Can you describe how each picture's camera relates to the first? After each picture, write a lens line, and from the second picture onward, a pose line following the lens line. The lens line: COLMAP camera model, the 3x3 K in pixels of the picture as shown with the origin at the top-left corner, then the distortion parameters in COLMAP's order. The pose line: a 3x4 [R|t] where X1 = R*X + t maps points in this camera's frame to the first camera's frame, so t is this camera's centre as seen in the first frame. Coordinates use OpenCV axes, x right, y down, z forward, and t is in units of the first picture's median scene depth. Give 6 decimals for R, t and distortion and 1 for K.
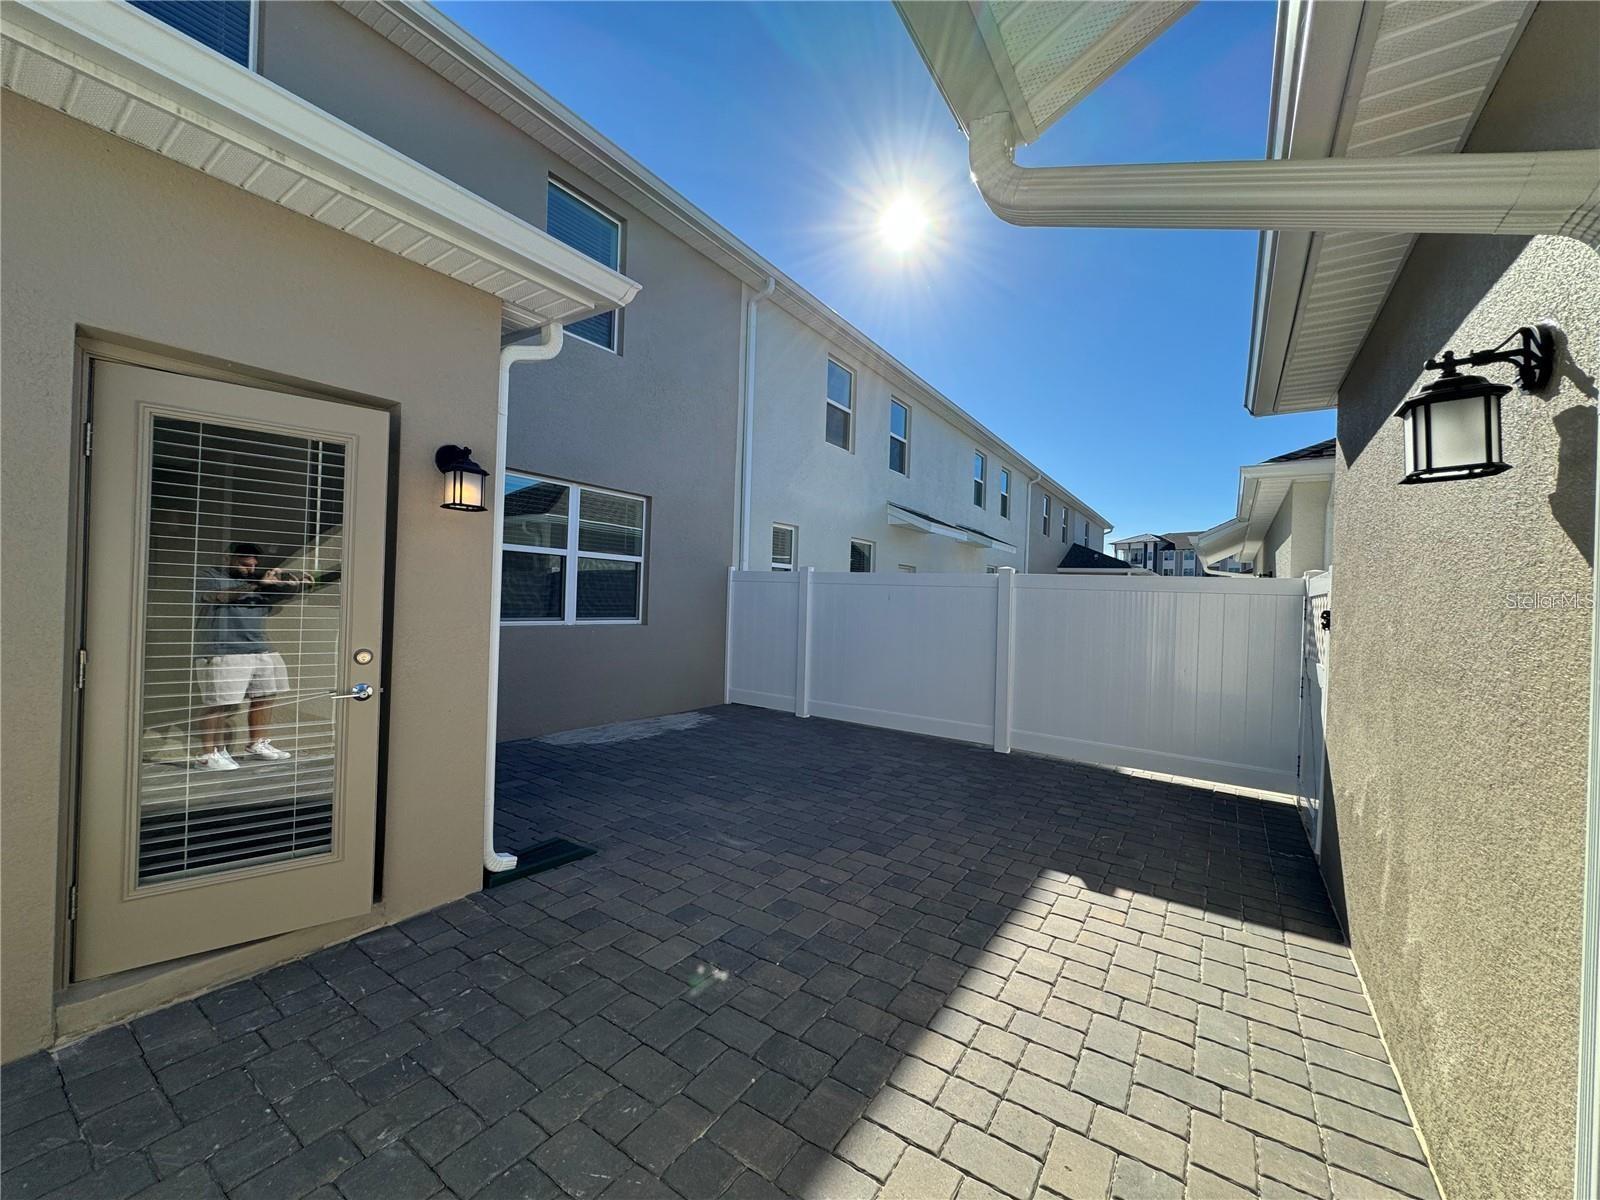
lens RADIAL K [[634.5, 0, 801.1], [0, 634.5, 598.3], [0, 0, 1]] dist [-0.002194, -0.000006]
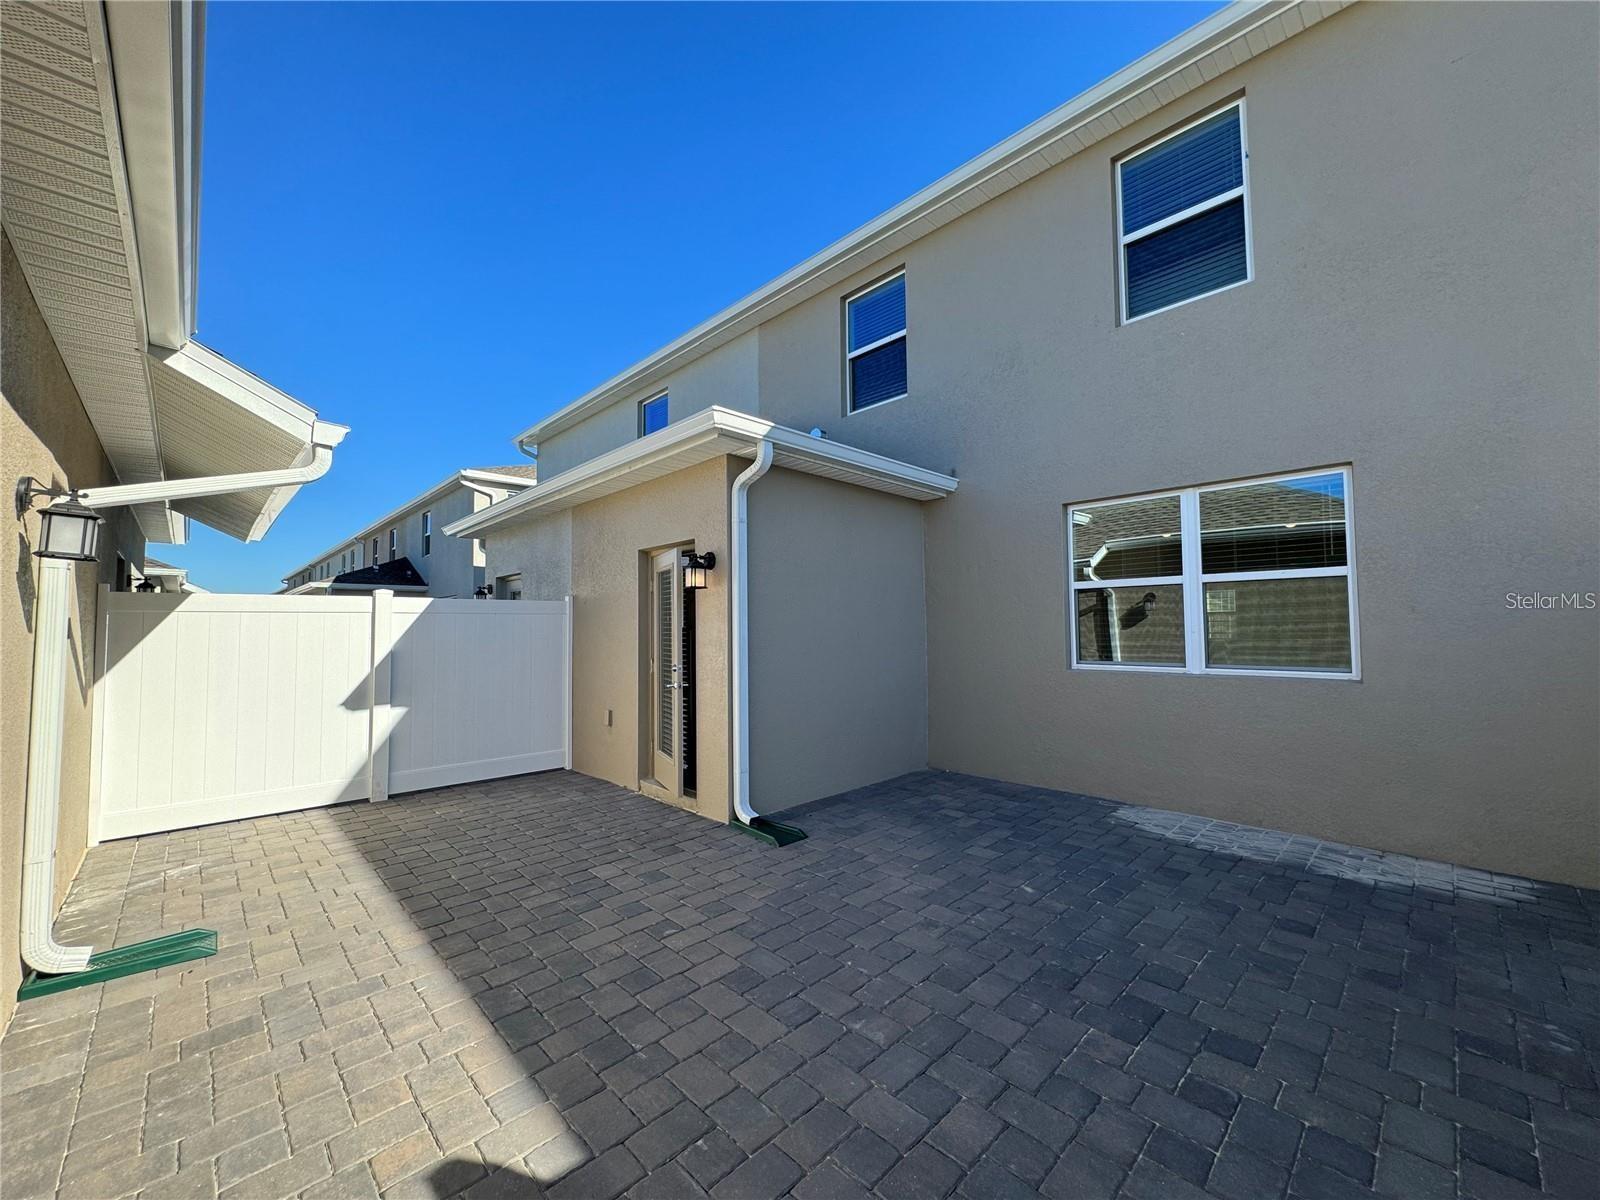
lens RADIAL K [[634.5, 0, 801.8], [0, 634.5, 600.4], [0, 0, 1]] dist [-0.002194, -0.000006]
pose [[-0.208368, -0.075256, -0.975151, 0.786896], [0.001567, 0.997008, -0.077278, 0.021192], [0.978049, -0.017631, -0.207626, 1.150178]]
